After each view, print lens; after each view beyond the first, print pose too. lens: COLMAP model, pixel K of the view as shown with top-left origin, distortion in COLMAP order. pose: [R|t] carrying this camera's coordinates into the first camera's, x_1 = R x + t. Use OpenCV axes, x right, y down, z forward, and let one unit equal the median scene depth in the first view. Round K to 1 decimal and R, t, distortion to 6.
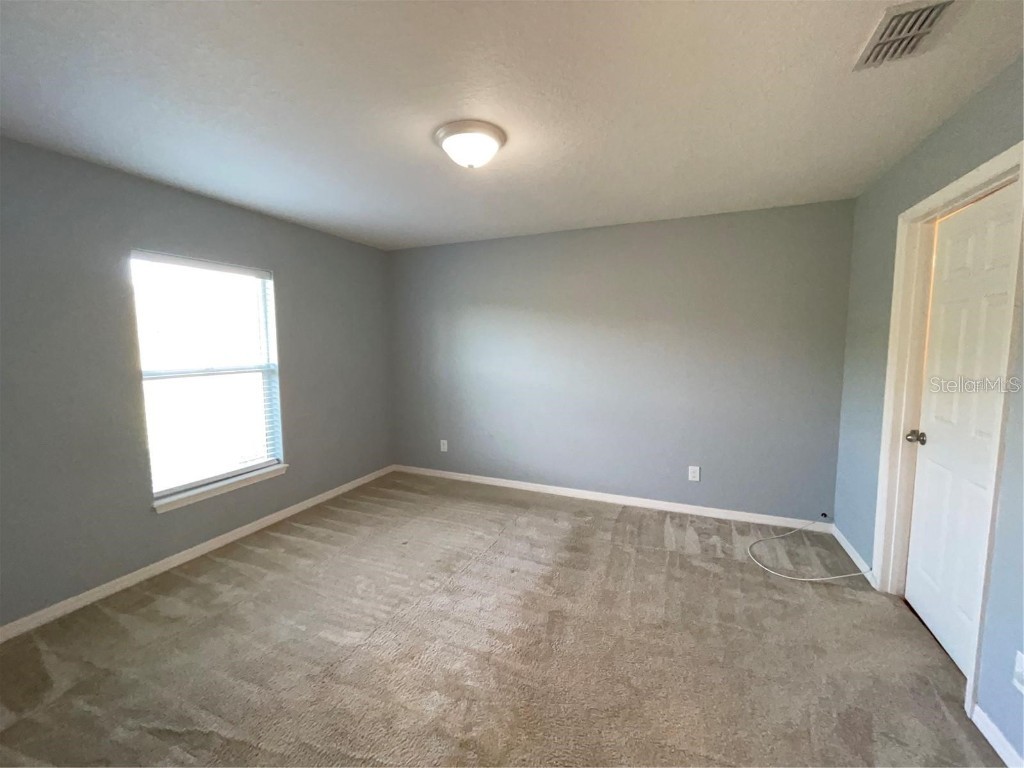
lens RADIAL K [[410.5, 0, 506.4], [0, 410.5, 381.7], [0, 0, 1]] dist [-0.004321, 0.000154]
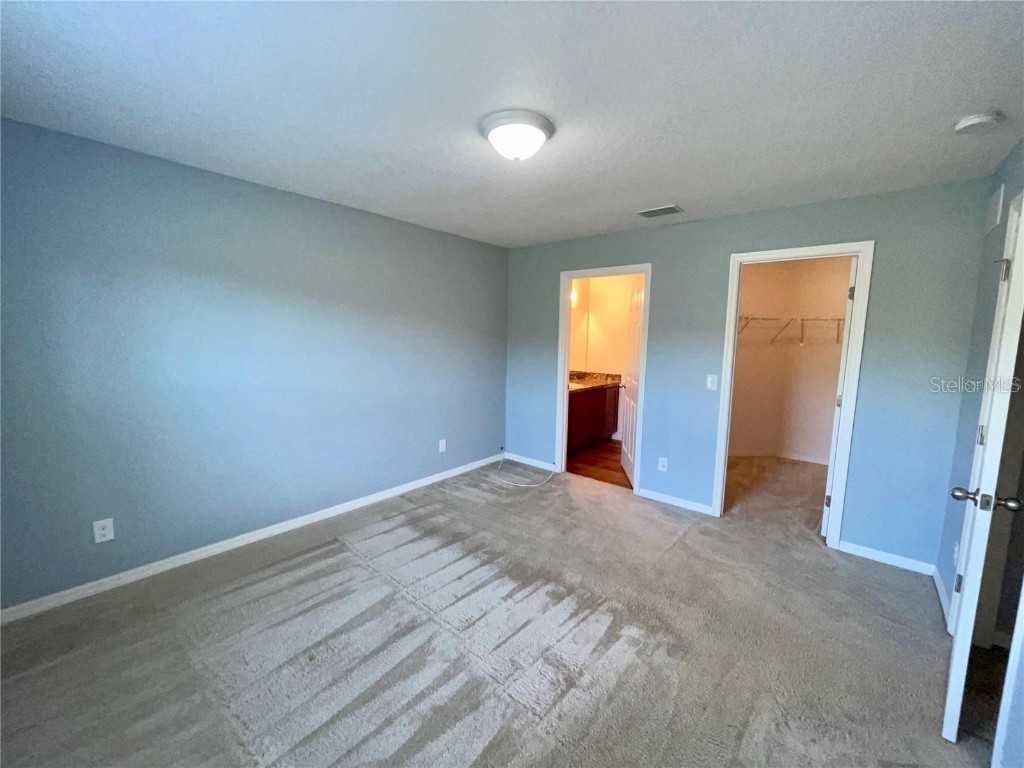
lens RADIAL K [[410.5, 0, 508.9], [0, 410.5, 384.6], [0, 0, 1]] dist [-0.004321, 0.000154]
pose [[0.290995, -0.108964, 0.950499, -0.699401], [0.067265, 0.993365, 0.093284, -0.063814], [-0.954357, 0.036790, 0.296394, 0.501977]]
